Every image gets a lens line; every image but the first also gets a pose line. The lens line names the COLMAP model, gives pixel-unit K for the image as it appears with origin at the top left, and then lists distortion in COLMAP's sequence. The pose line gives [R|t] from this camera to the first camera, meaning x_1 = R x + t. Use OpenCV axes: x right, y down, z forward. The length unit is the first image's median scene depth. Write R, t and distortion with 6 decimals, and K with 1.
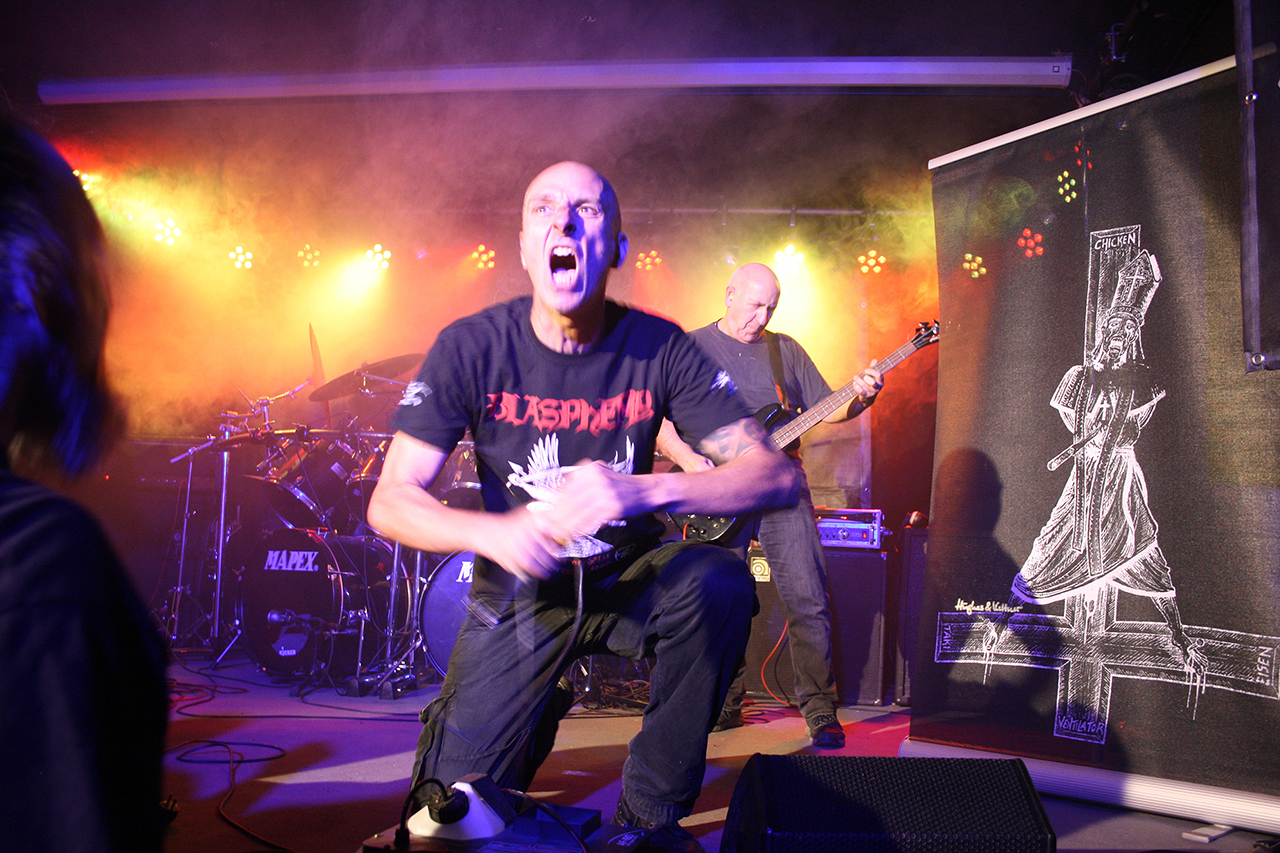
lens RADIAL K [[1142.1, 0, 640.0], [0, 1142.1, 426.5], [0, 0, 1]] dist [-0.145878, 0.143703]
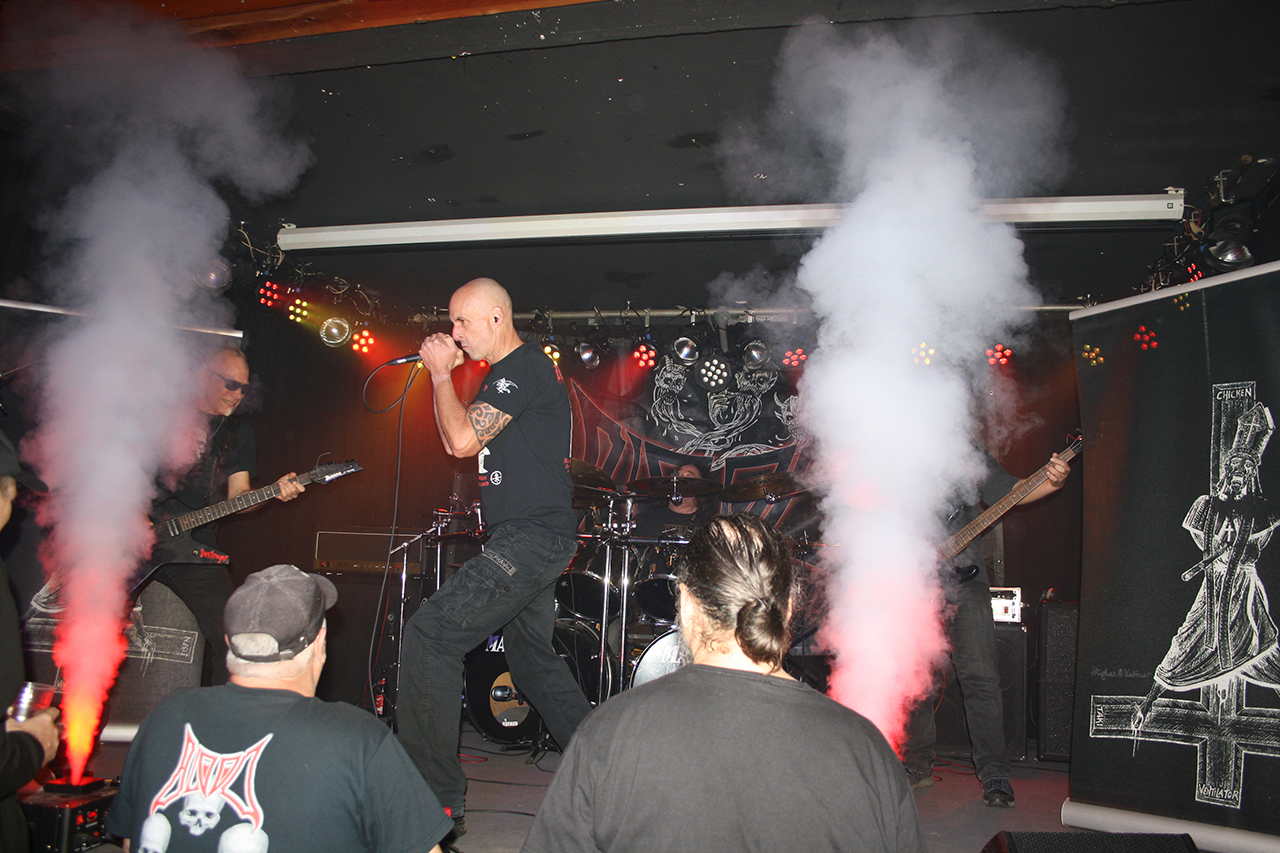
lens RADIAL K [[1142.1, 0, 640.0], [0, 1142.1, 426.5], [0, 0, 1]] dist [-0.145878, 0.143703]
pose [[0.996680, -0.024177, -0.077742, -0.130942], [0.021888, 0.999305, -0.030158, -0.108197], [0.078417, 0.028356, 0.996517, -0.263562]]
